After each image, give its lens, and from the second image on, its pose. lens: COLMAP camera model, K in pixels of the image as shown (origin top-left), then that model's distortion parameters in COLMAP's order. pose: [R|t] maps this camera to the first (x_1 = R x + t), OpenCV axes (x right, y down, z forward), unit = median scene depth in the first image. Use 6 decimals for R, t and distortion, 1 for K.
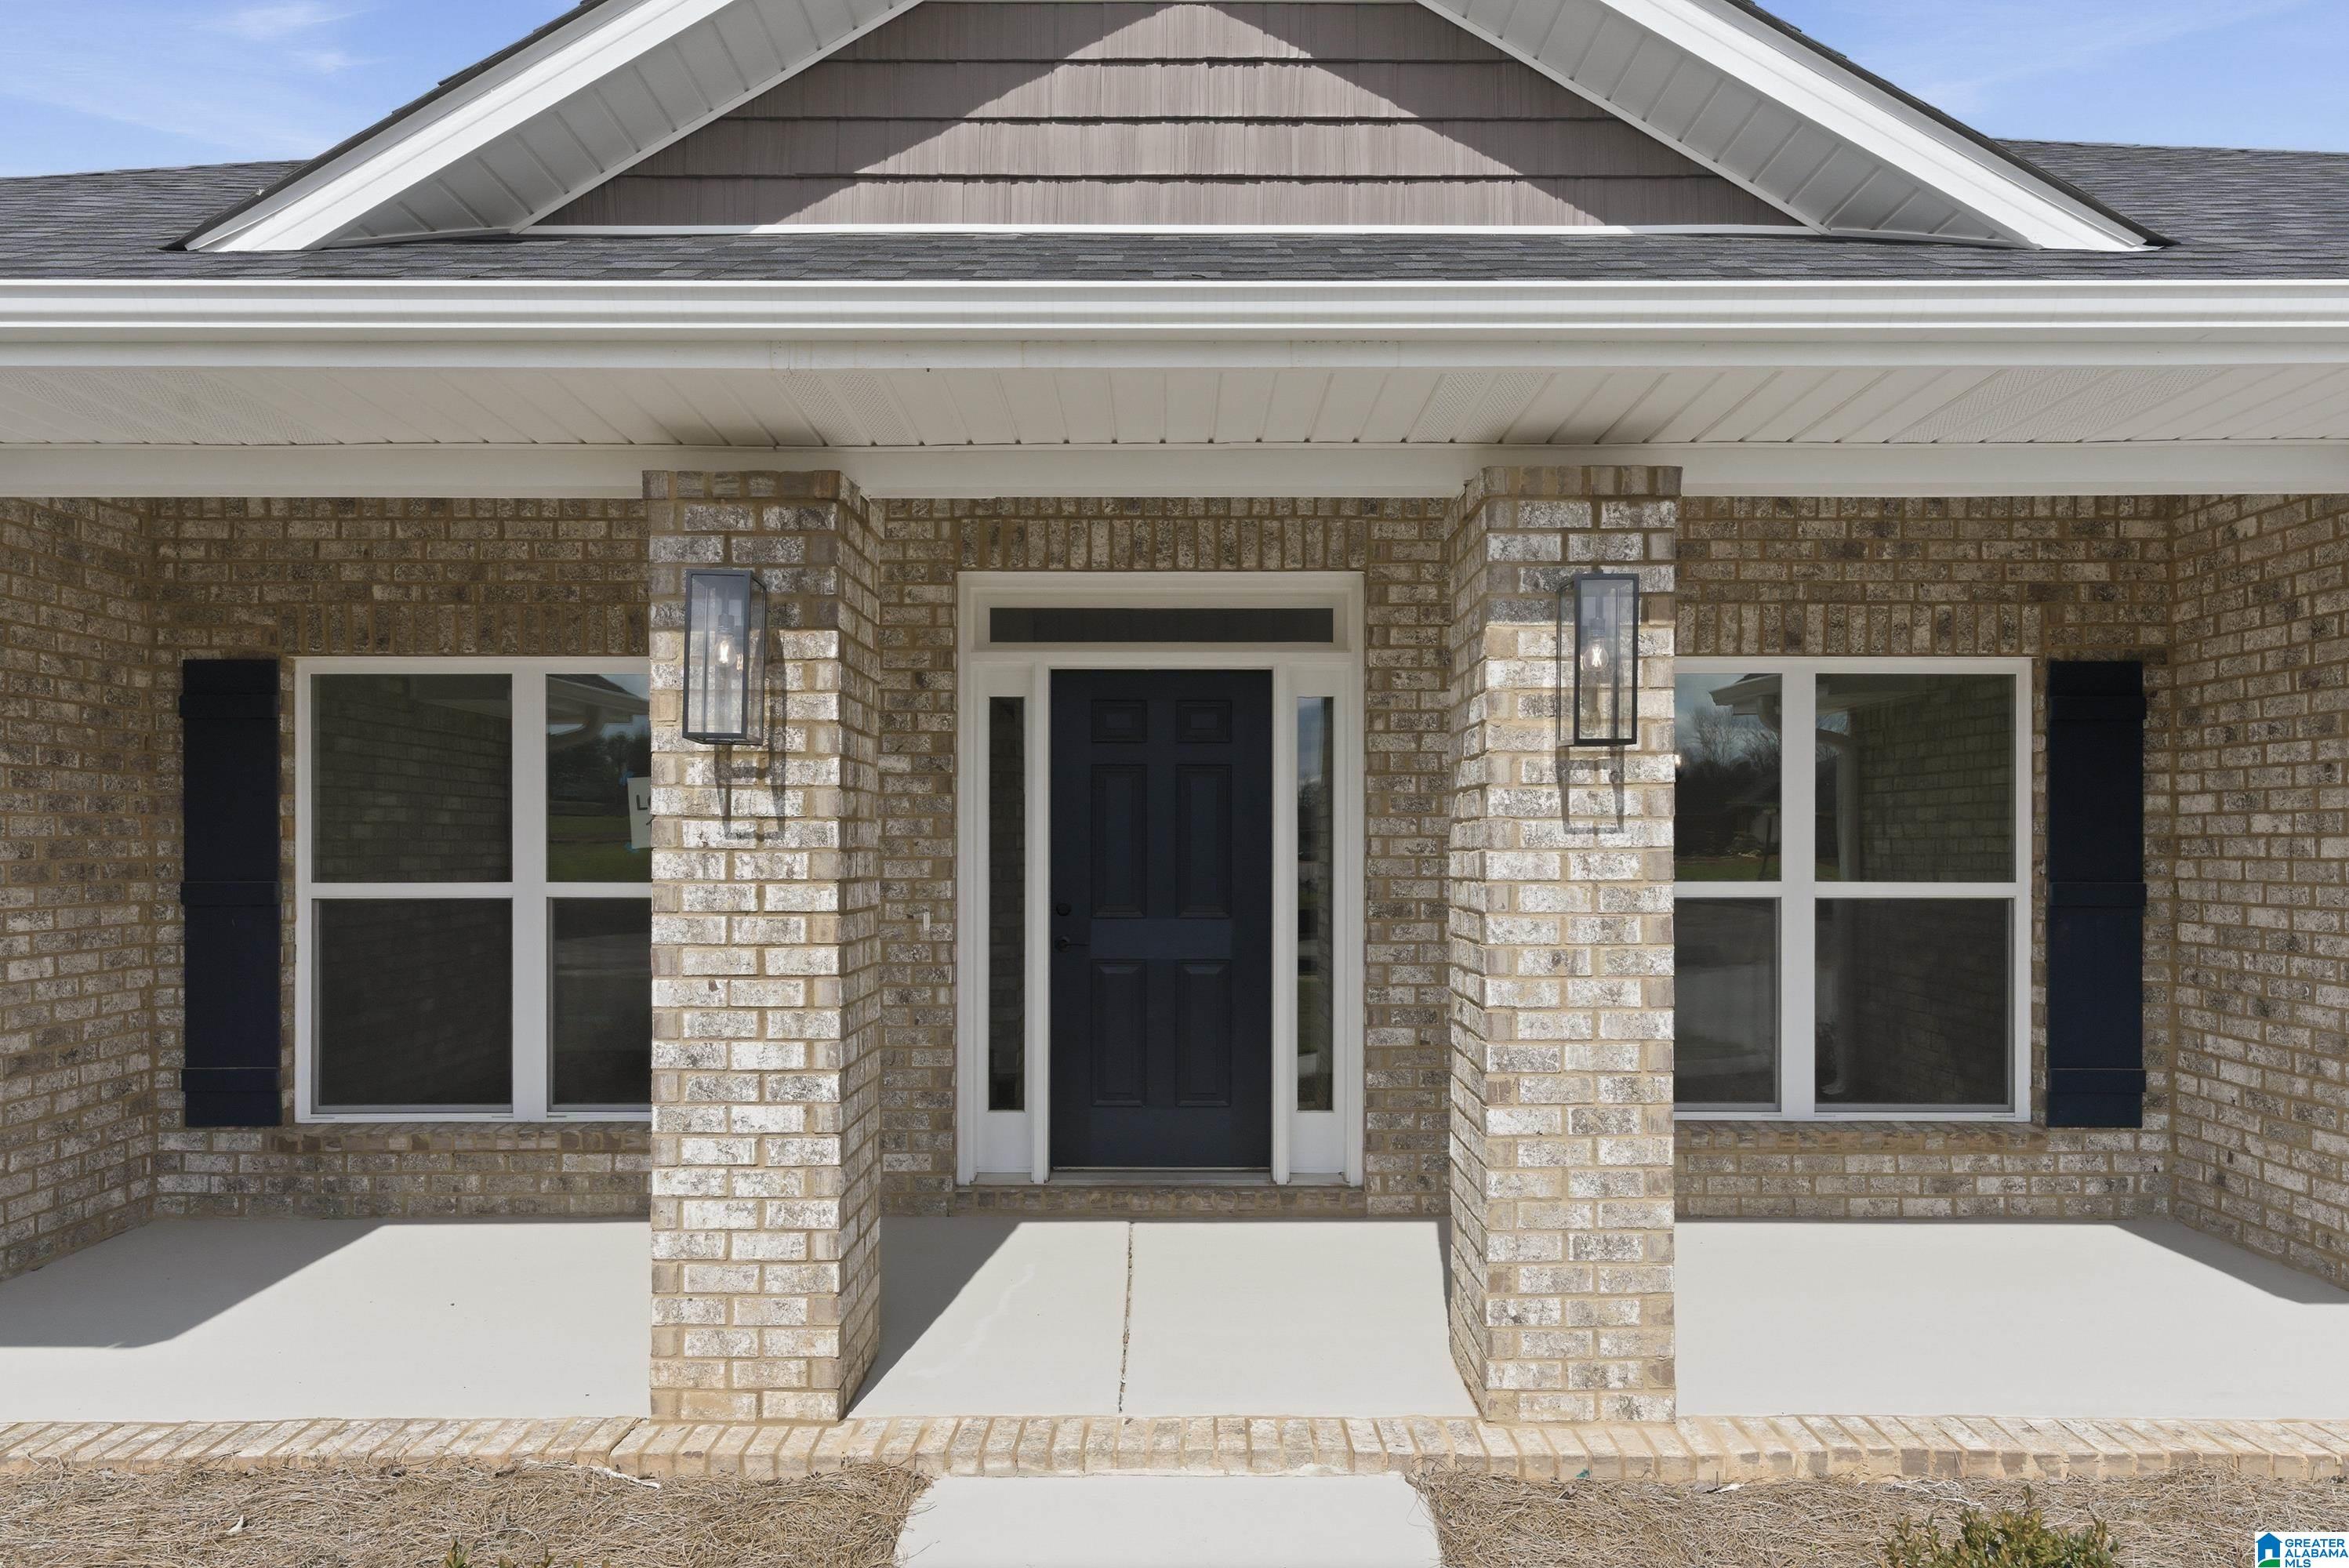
lens RADIAL K [[1349.8, 0, 1178.3], [0, 1349.8, 845.4], [0, 0, 1]] dist [0.010014, -0.001752]
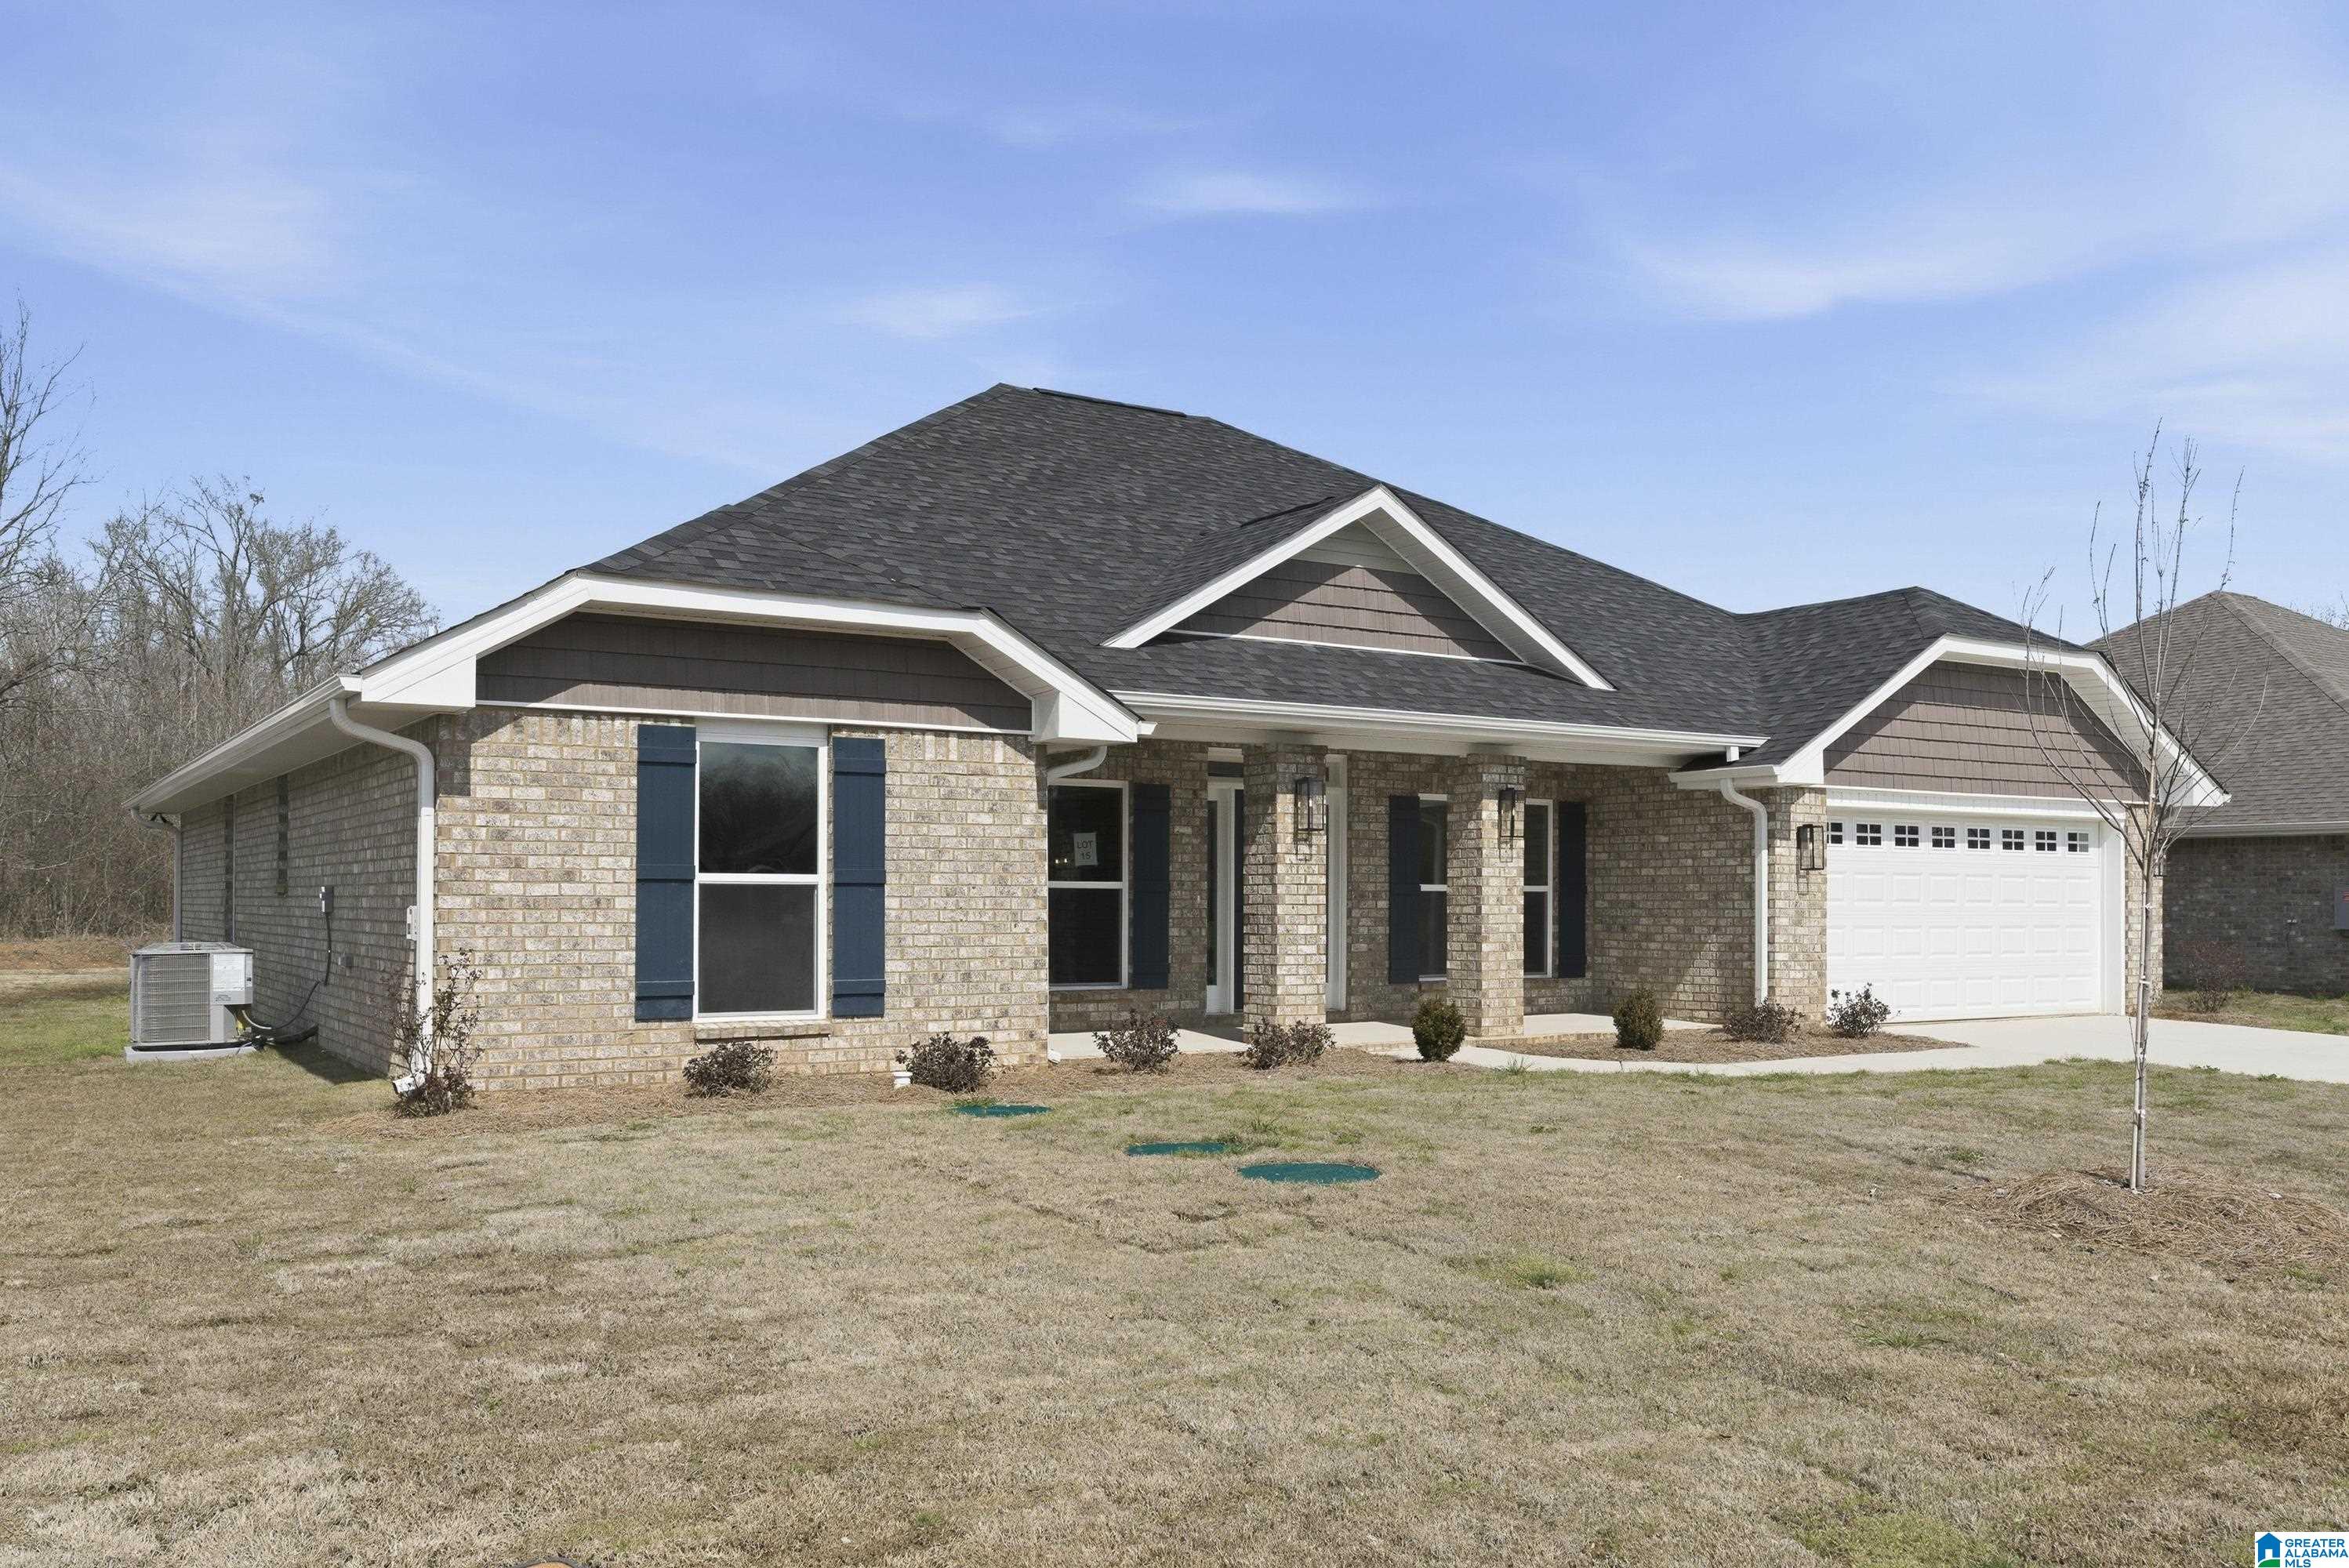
lens RADIAL K [[1778.1, 0, 1198.2], [0, 1778.1, 866.5], [0, 0, 1]] dist [-0.070015, 0.003726]
pose [[0.853611, 0.012817, 0.520753, -1.777836], [-0.005144, 0.999856, -0.016177, 0.050606], [-0.520886, 0.011130, 0.853554, -1.599520]]
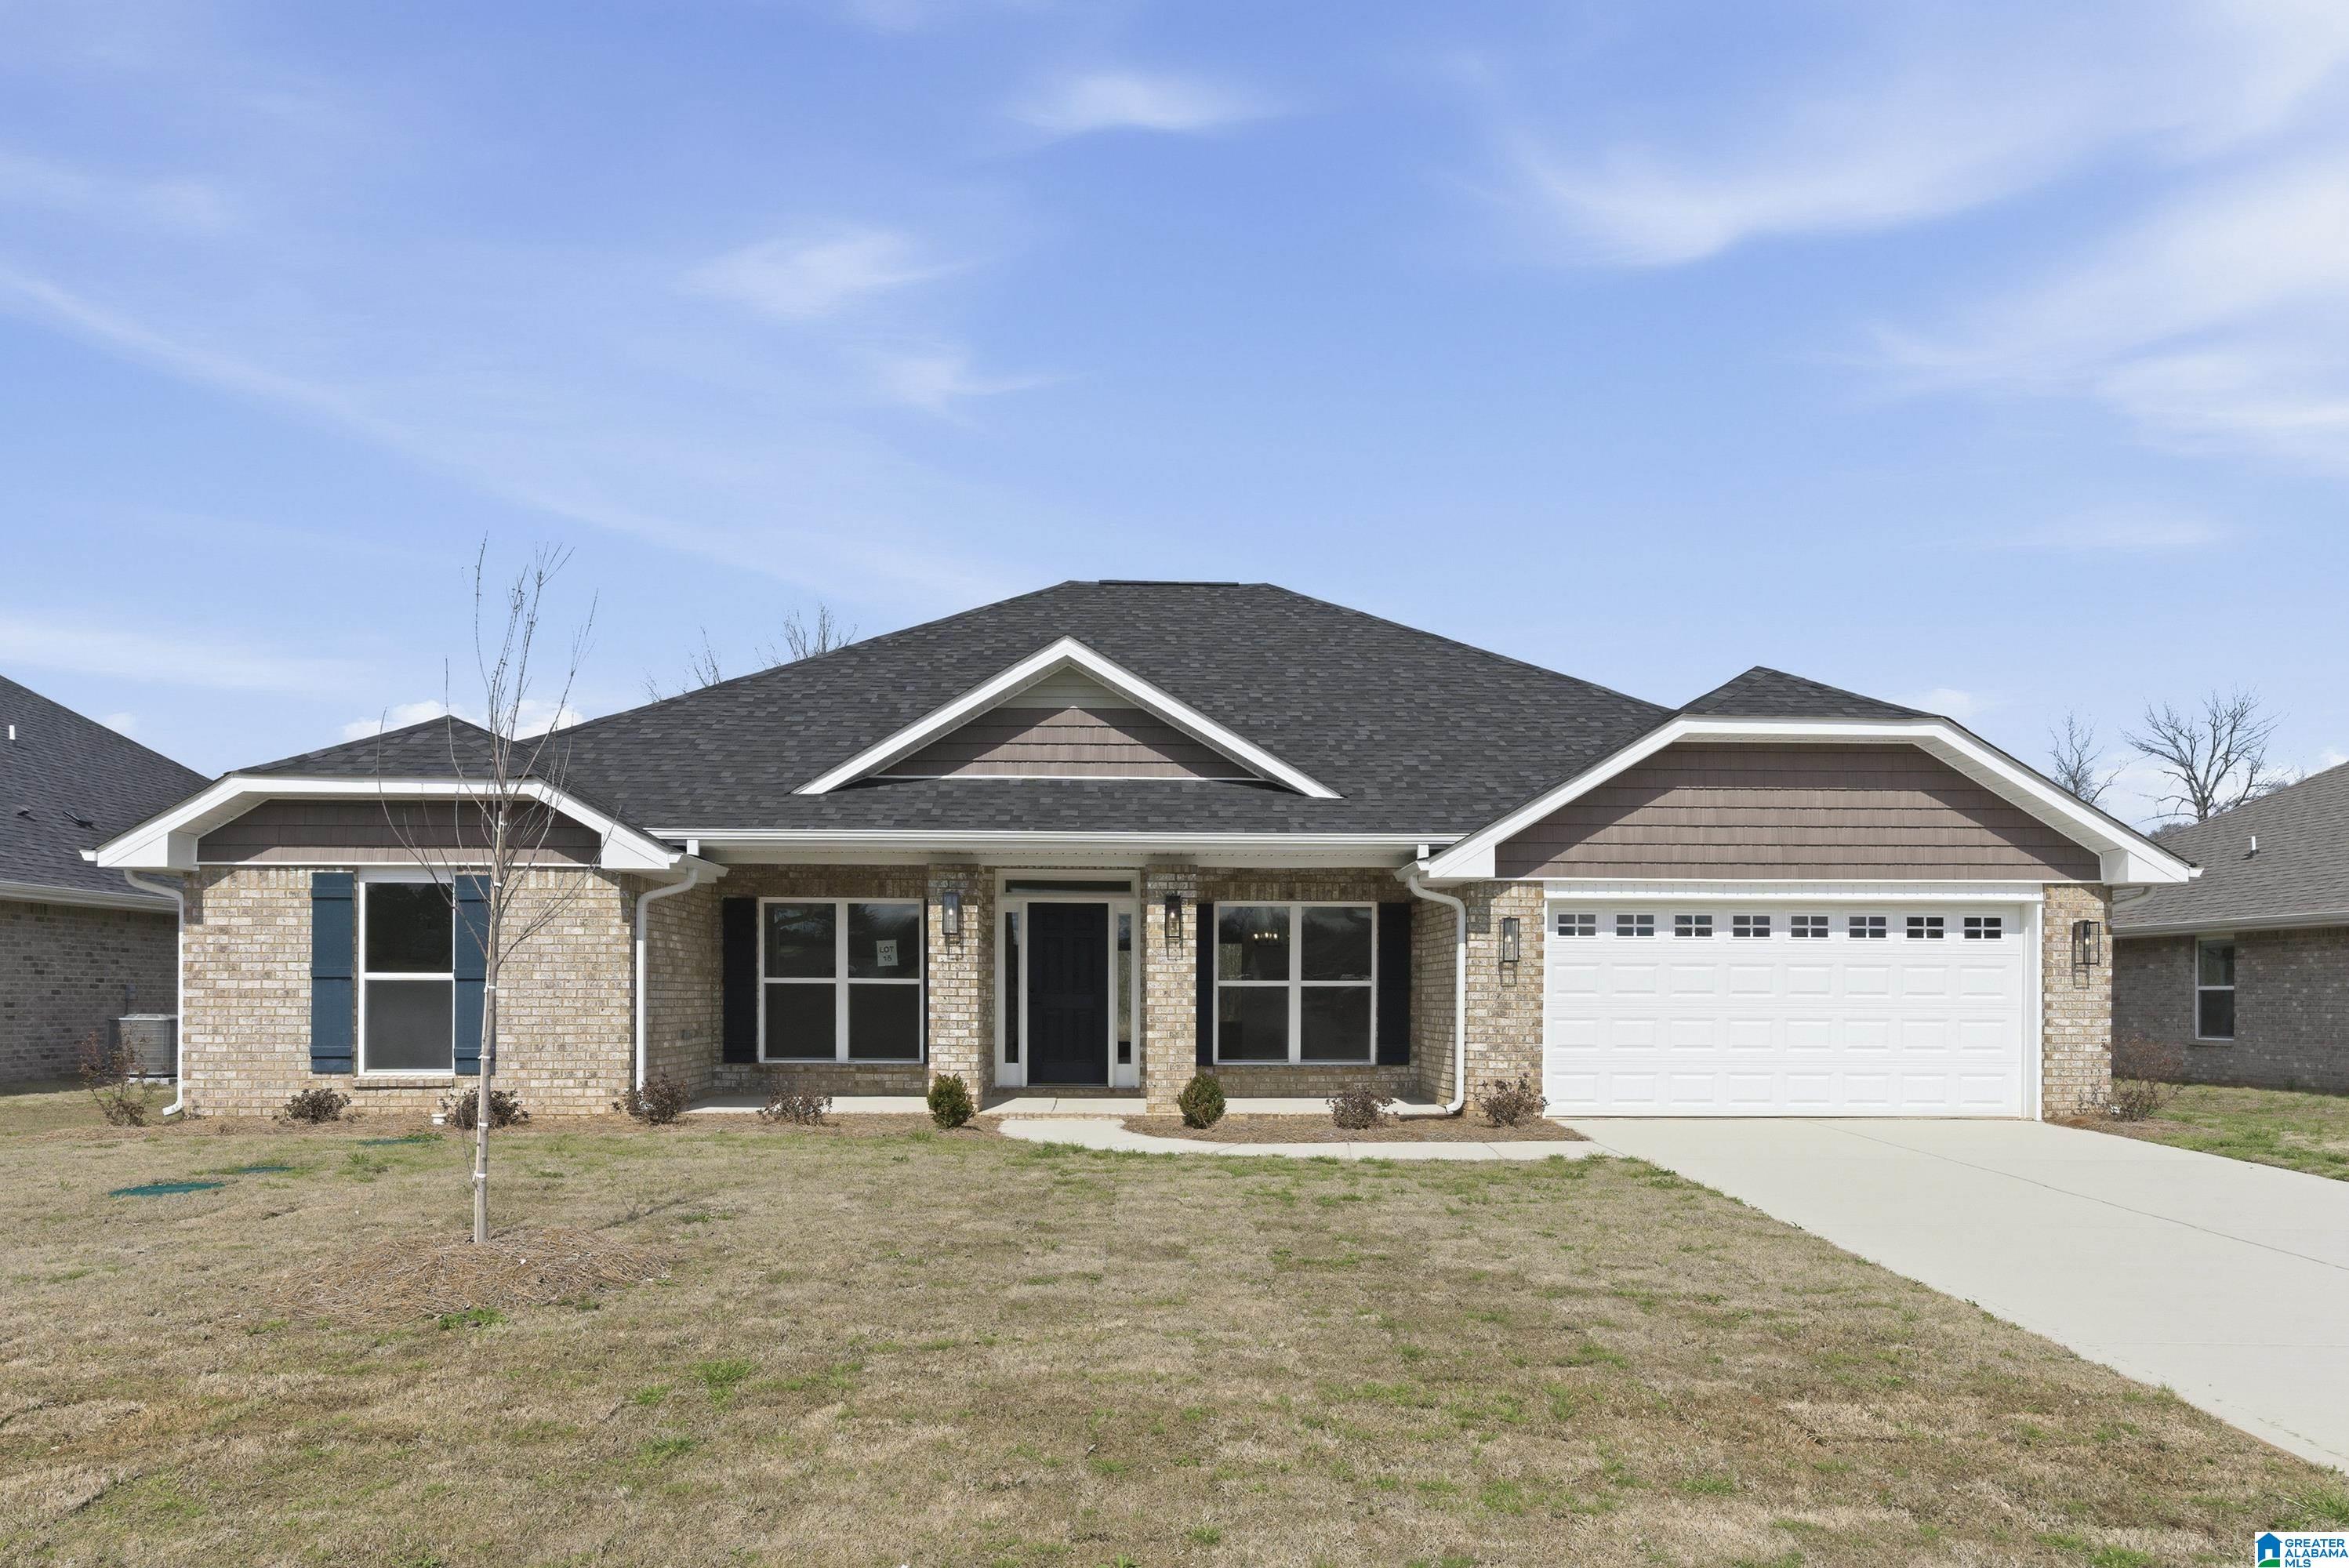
lens RADIAL K [[1437.5, 0, 1209.4], [0, 1437.5, 1024.5], [0, 0, 1]] dist [-0.010744, -0.005539]
pose [[0.998340, 0.001821, 0.057567, 0.111829], [-0.002965, 0.999800, 0.019799, 0.063184], [-0.057519, -0.019937, 0.998145, -2.053419]]
